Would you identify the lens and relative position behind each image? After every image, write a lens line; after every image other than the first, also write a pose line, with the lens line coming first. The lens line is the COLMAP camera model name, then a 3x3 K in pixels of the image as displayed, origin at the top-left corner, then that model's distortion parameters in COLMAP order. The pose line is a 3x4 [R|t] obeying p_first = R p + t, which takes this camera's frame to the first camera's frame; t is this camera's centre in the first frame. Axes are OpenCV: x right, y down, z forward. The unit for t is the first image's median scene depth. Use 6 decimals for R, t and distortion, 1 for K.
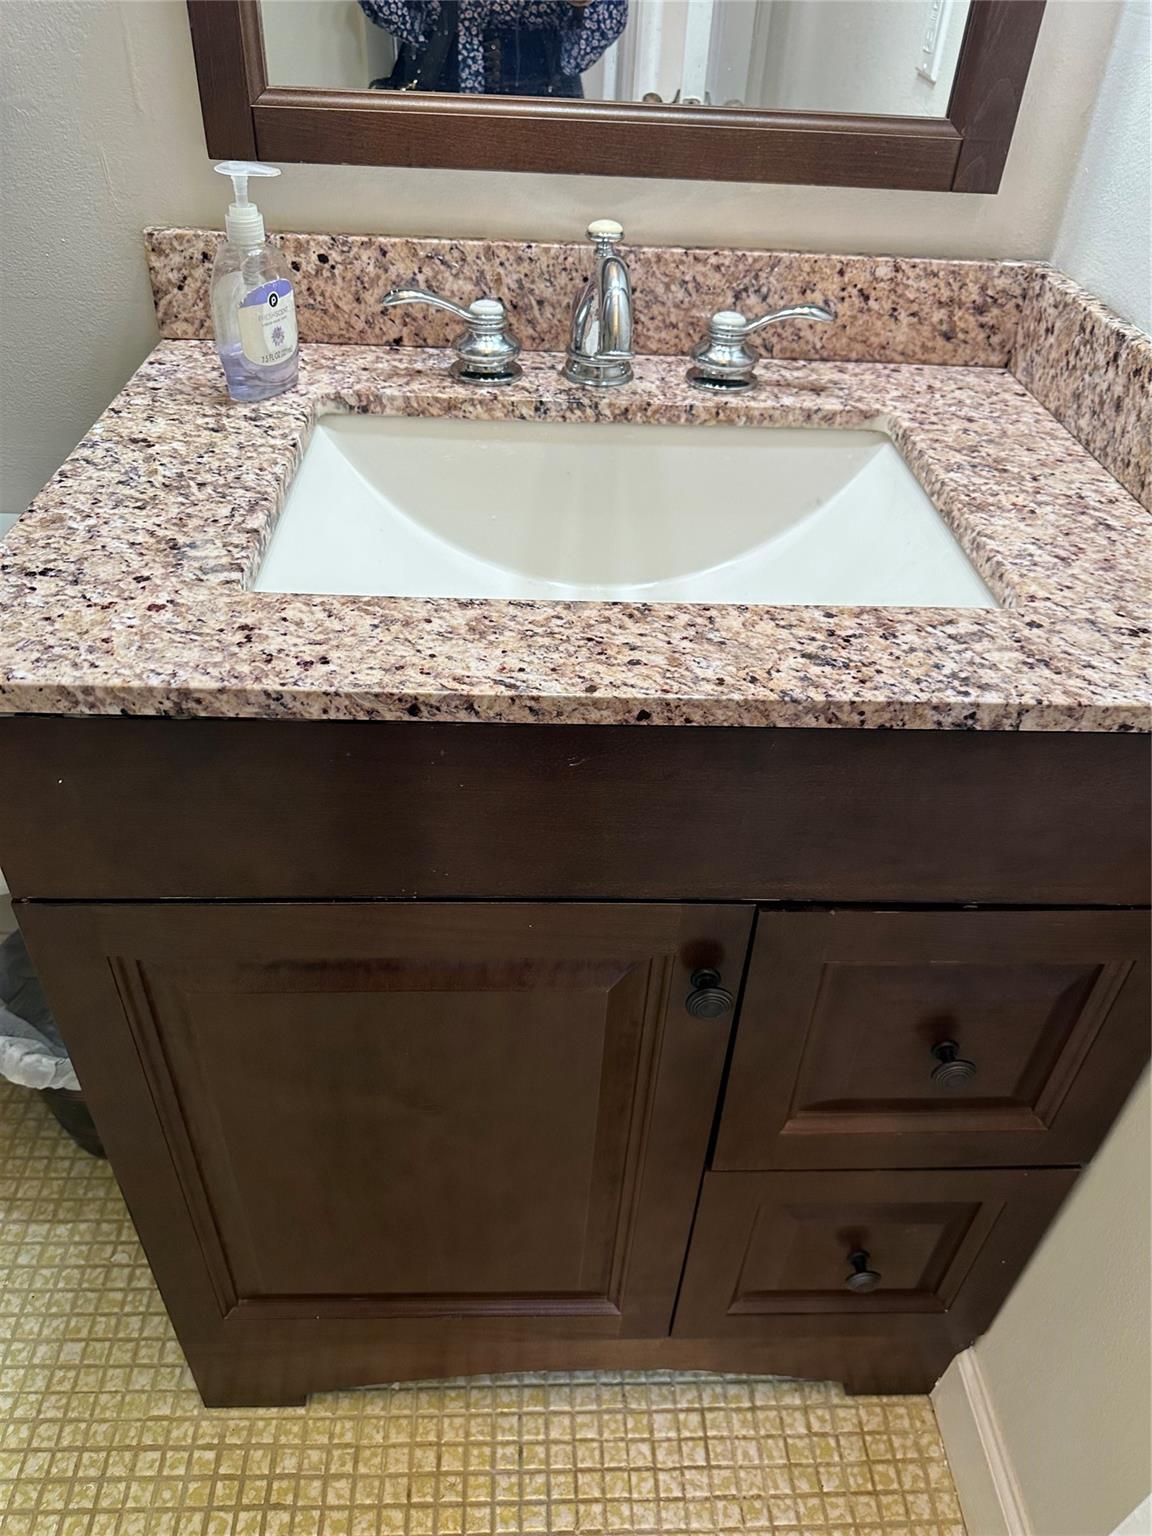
lens RADIAL K [[1111.0, 0, 553.3], [0, 1111.0, 760.0], [0, 0, 1]] dist [0.092546, -0.217192]
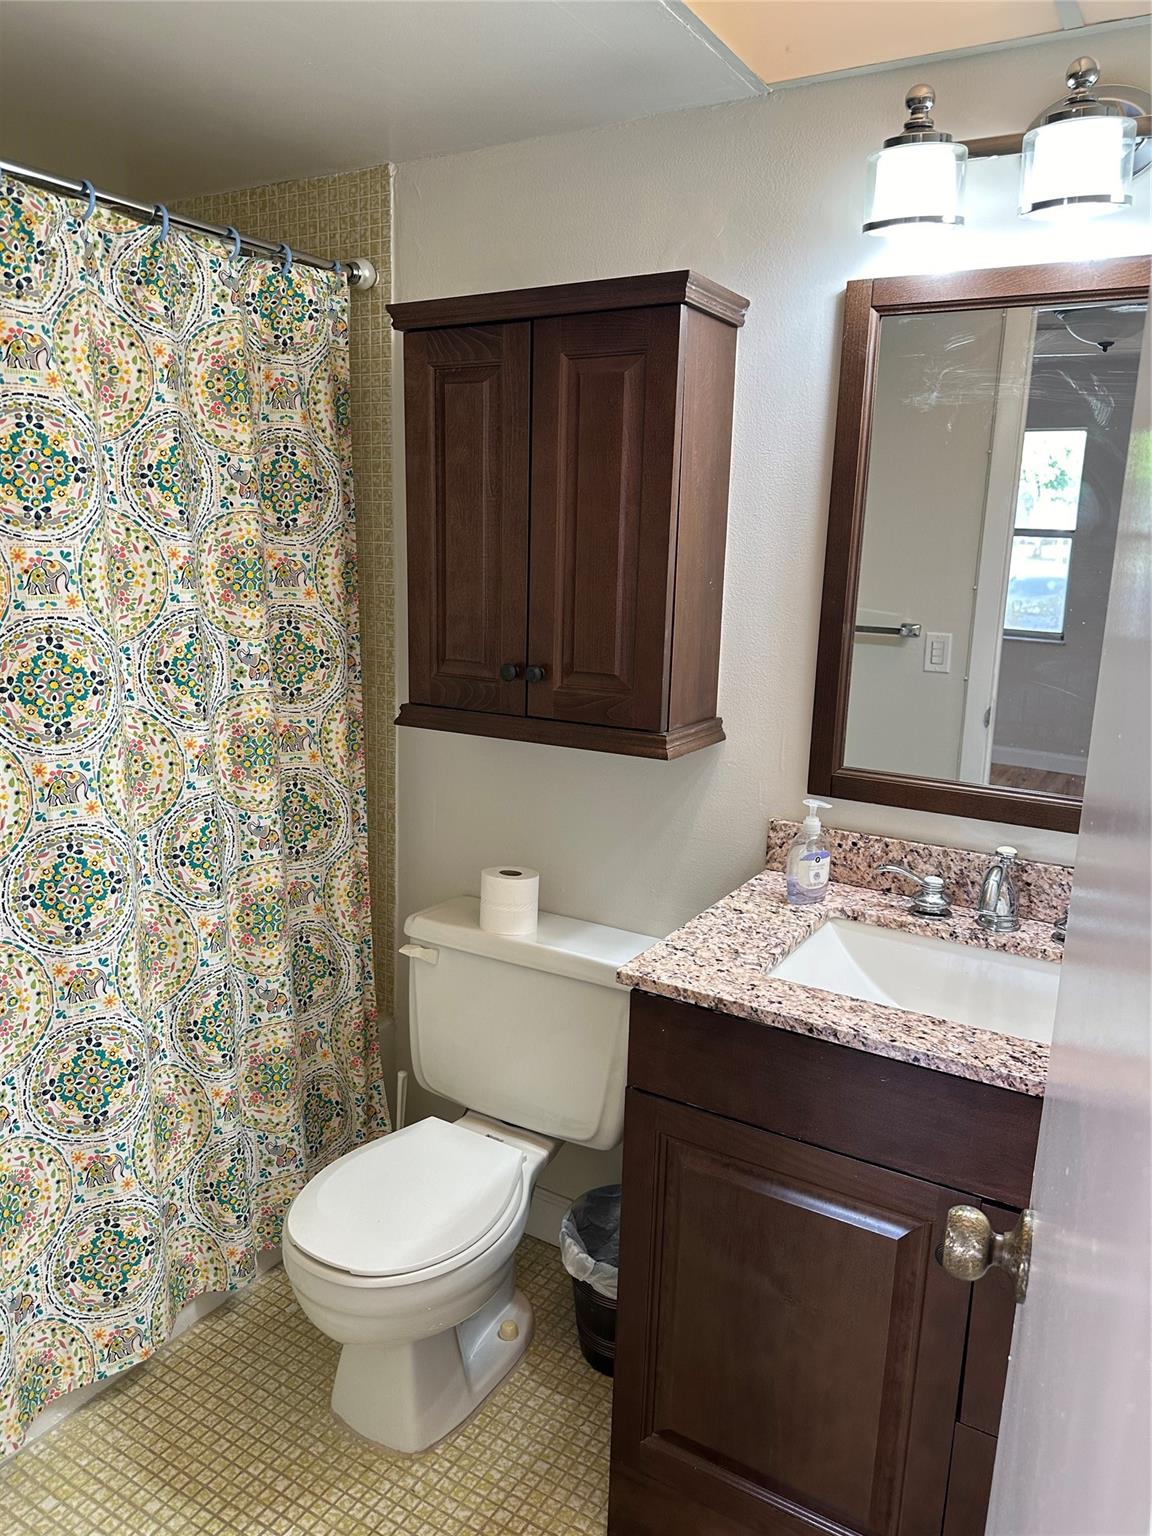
lens RADIAL K [[1111.0, 0, 553.3], [0, 1111.0, 760.0], [0, 0, 1]] dist [0.092546, -0.217192]
pose [[0.840547, 0.094848, -0.533371, 0.402807], [-0.326448, 0.874402, -0.358961, 0.312256], [0.432334, 0.475842, 0.765939, -0.835029]]
